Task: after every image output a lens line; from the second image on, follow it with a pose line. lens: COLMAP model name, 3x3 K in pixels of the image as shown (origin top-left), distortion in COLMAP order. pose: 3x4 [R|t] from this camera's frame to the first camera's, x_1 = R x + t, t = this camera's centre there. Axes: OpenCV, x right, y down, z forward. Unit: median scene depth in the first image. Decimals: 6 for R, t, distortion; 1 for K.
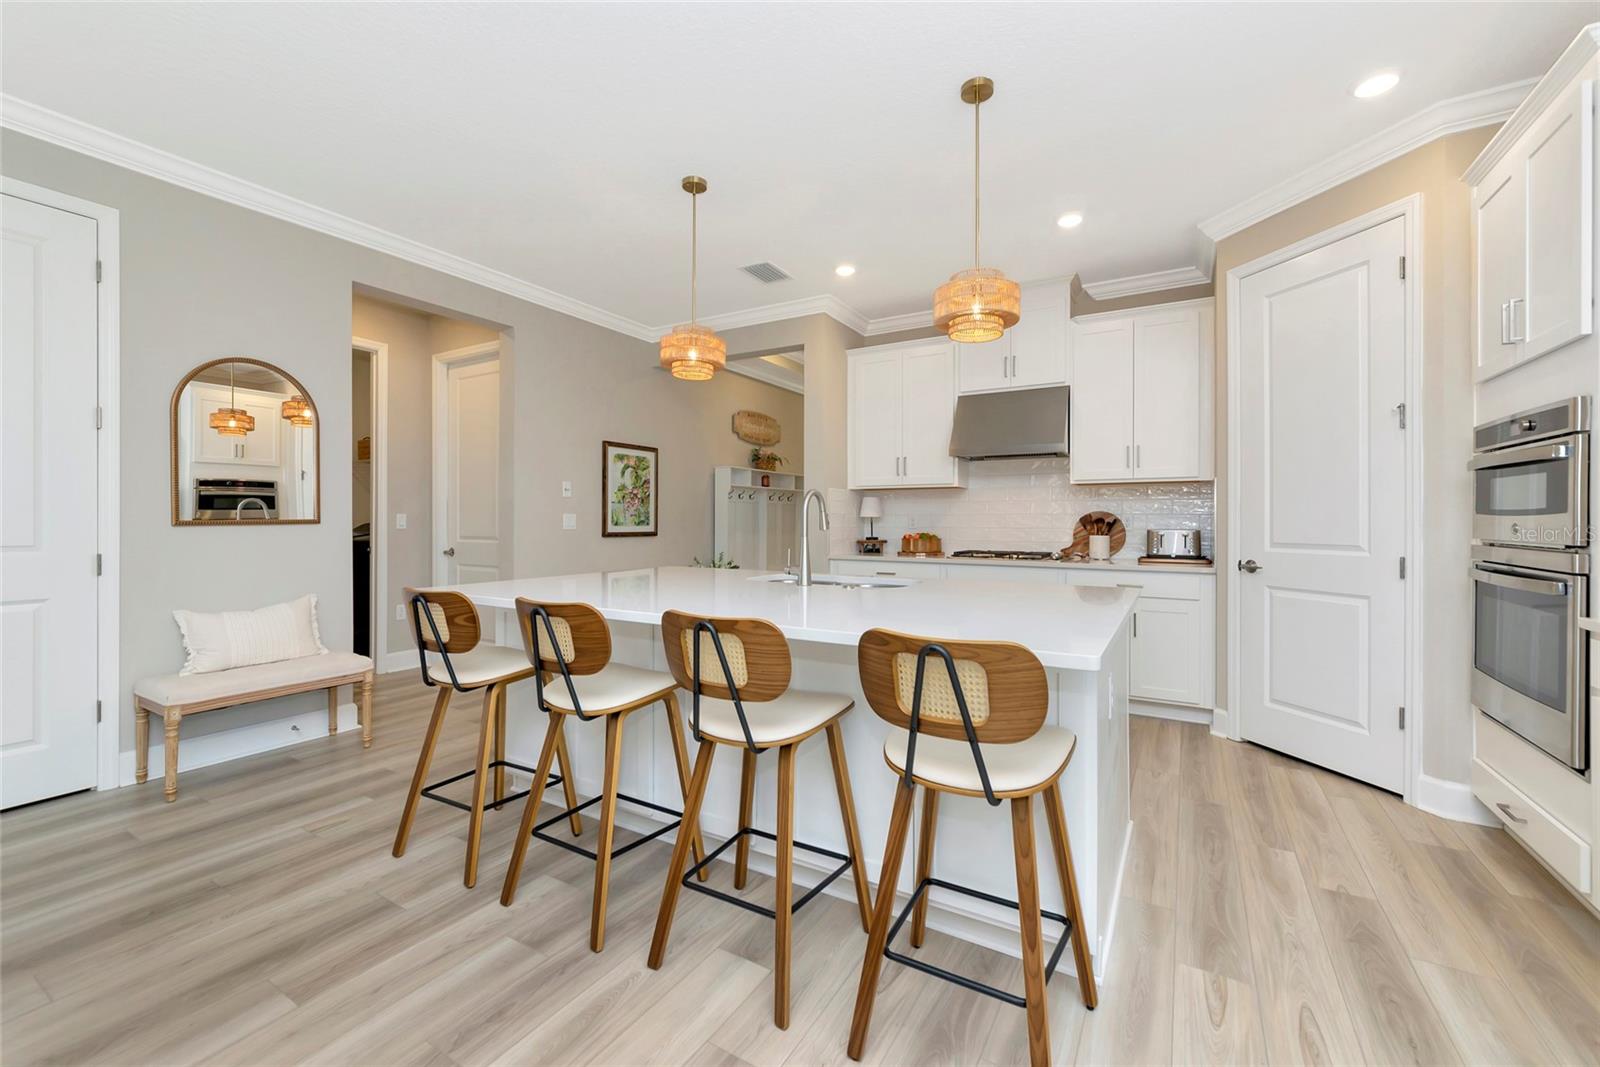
lens RADIAL K [[660.9, 0, 799.4], [0, 660.9, 520.3], [0, 0, 1]] dist [-0.001541, -0.000309]
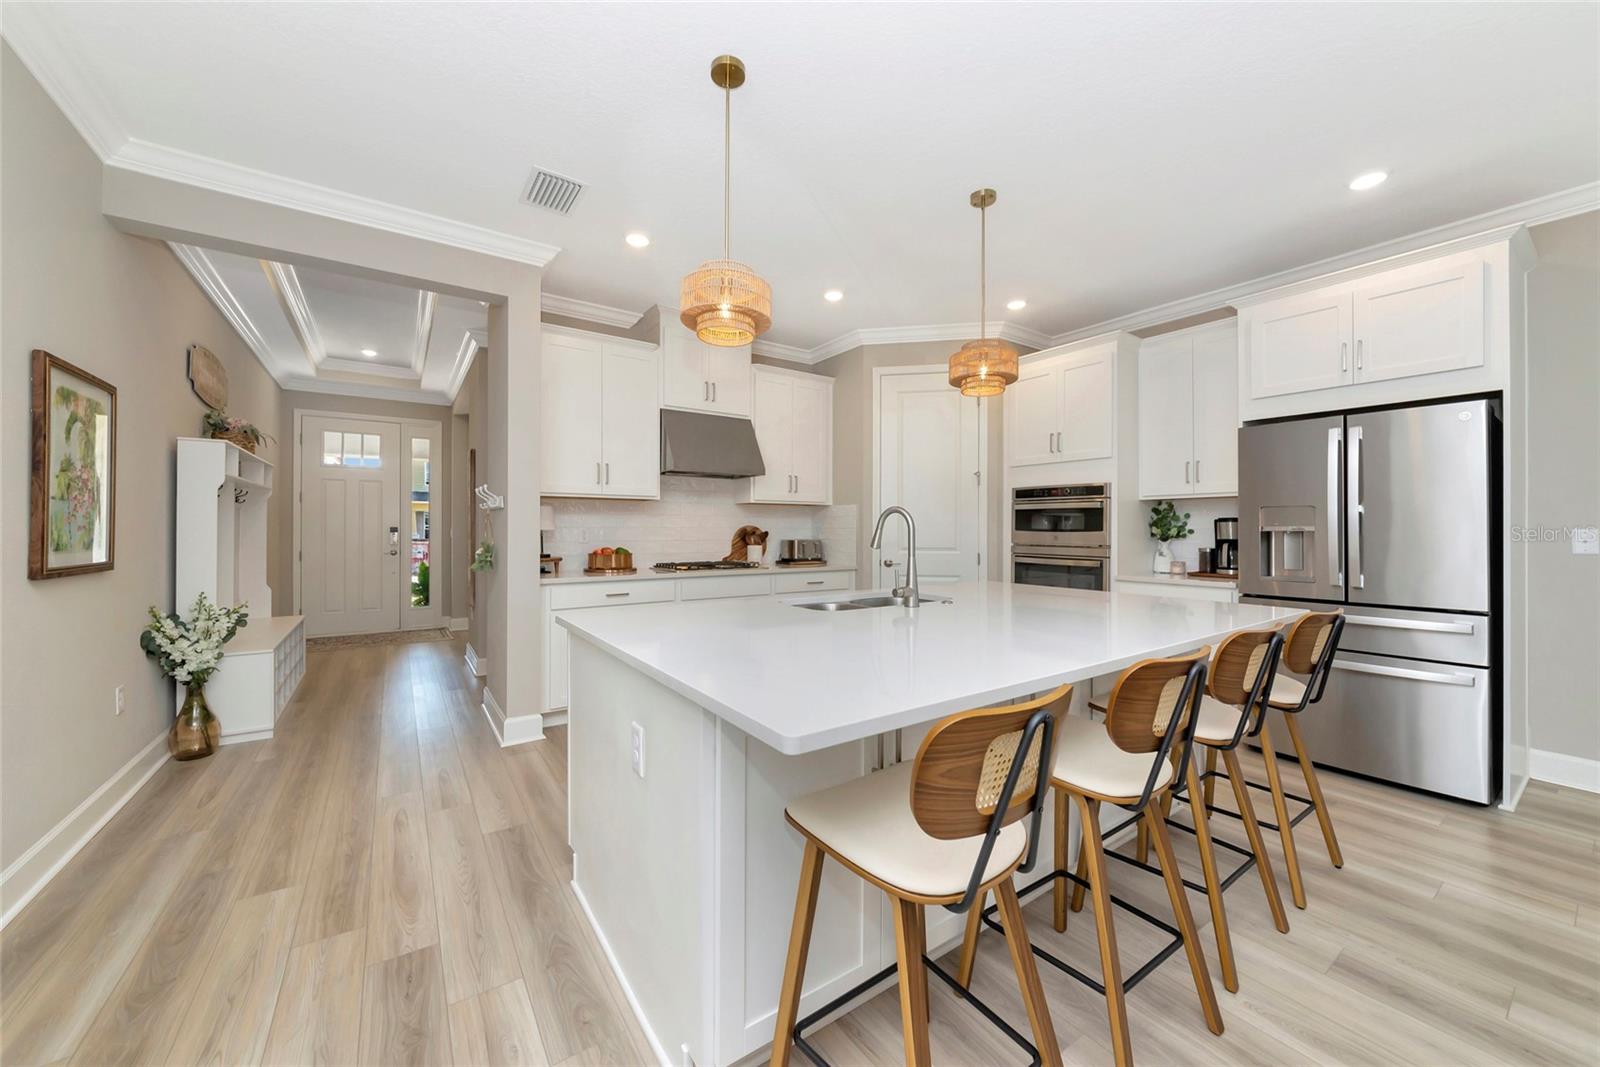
lens RADIAL K [[587.9, 0, 800.0], [0, 587.9, 533.5], [0, 0, 1]] dist [0.000653, -0.000032]
pose [[0.416939, -0.007720, 0.908901, -0.451816], [-0.001228, 0.999958, 0.009056, -0.008583], [-0.908933, -0.004892, 0.416913, 0.422283]]
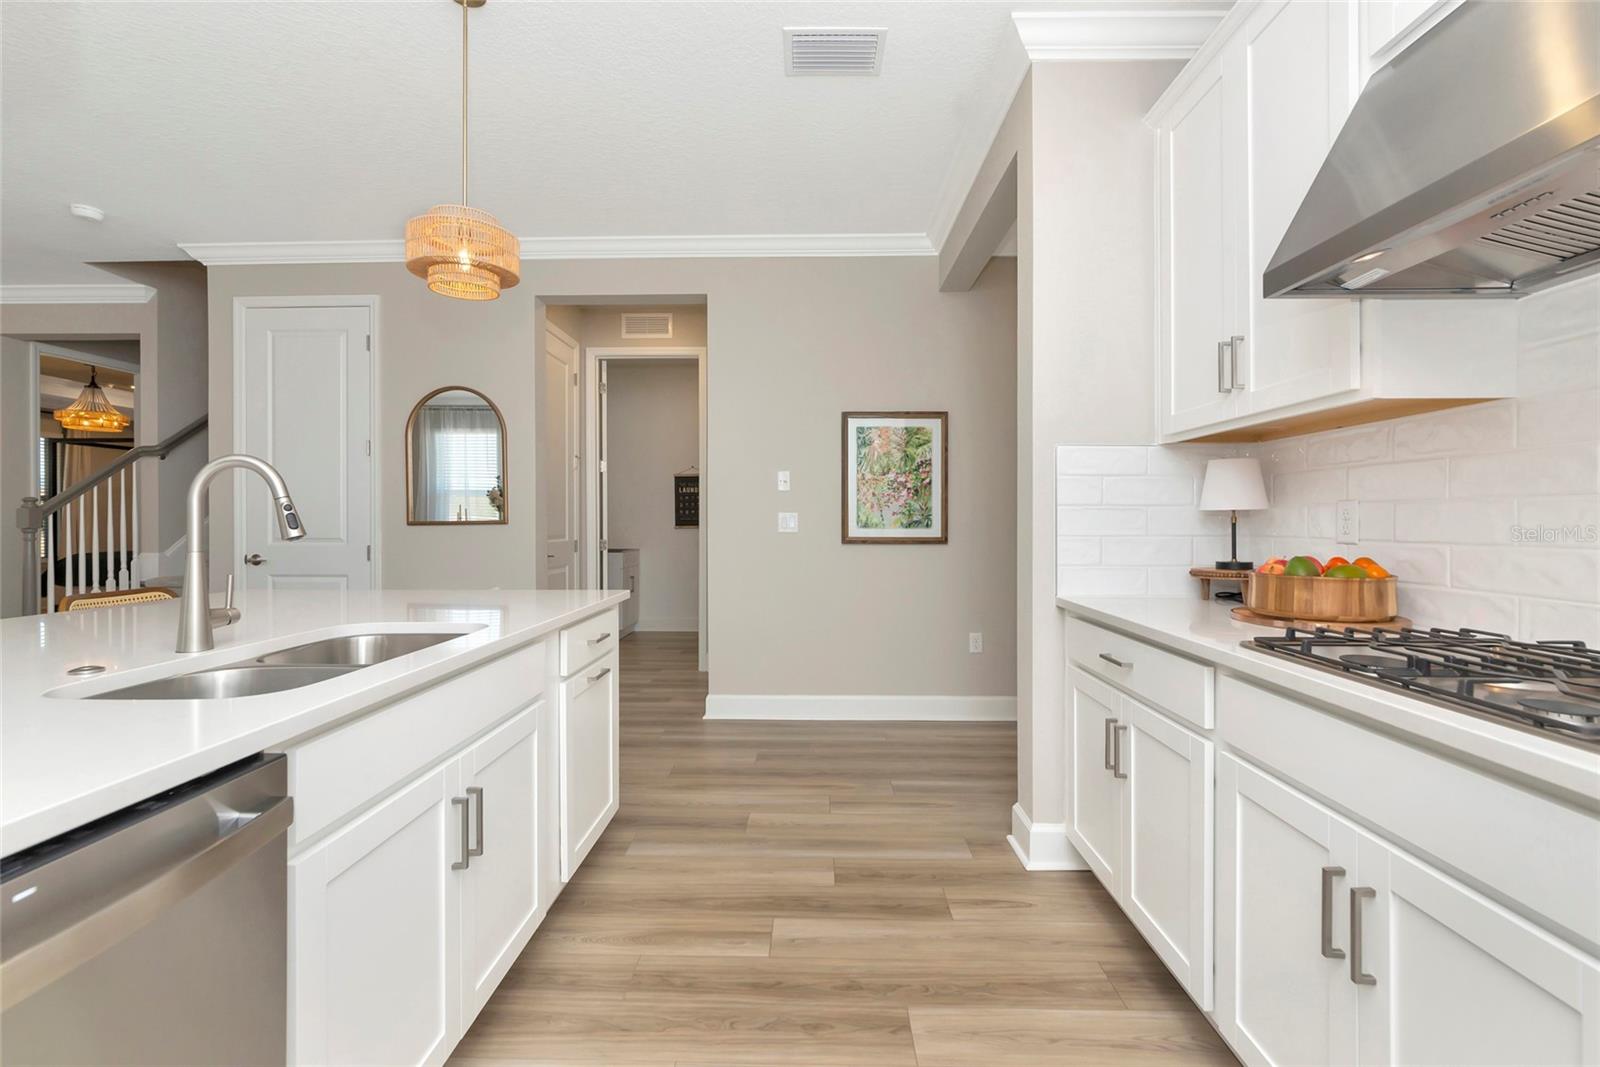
lens RADIAL K [[690.6, 0, 802.1], [0, 690.6, 522.3], [0, 0, 1]] dist [-0.000938, -0.000033]
pose [[0.485052, -0.000713, -0.874485, 0.366597], [0.004451, 0.999989, 0.001654, 0.000485], [0.874474, -0.004695, 0.485049, 0.613167]]
